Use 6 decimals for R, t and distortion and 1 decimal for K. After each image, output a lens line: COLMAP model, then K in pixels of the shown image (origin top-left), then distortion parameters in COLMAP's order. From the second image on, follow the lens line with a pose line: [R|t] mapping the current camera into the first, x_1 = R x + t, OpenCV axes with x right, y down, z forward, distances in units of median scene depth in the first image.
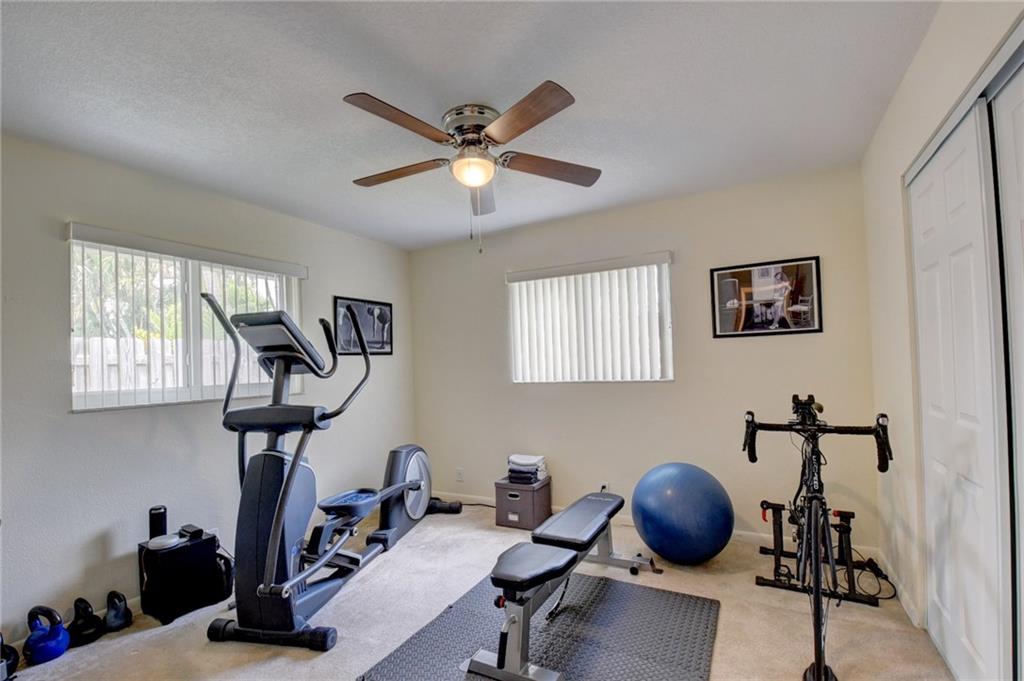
lens RADIAL K [[446.9, 0, 514.3], [0, 446.9, 358.0], [0, 0, 1]] dist [0.003680, -0.019708]
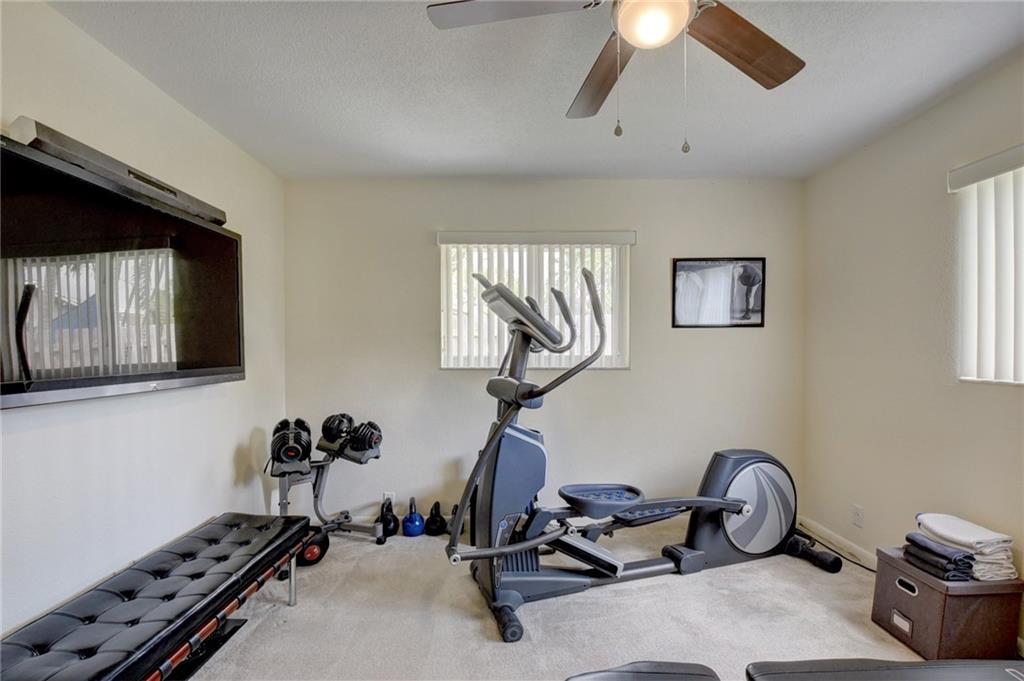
lens RADIAL K [[446.9, 0, 514.3], [0, 446.9, 358.0], [0, 0, 1]] dist [0.003680, -0.019708]
pose [[0.477851, 0.054531, -0.876747, 0.286016], [-0.001421, 0.998118, 0.061306, -0.000688], [0.878440, -0.028050, 0.477029, 0.427464]]
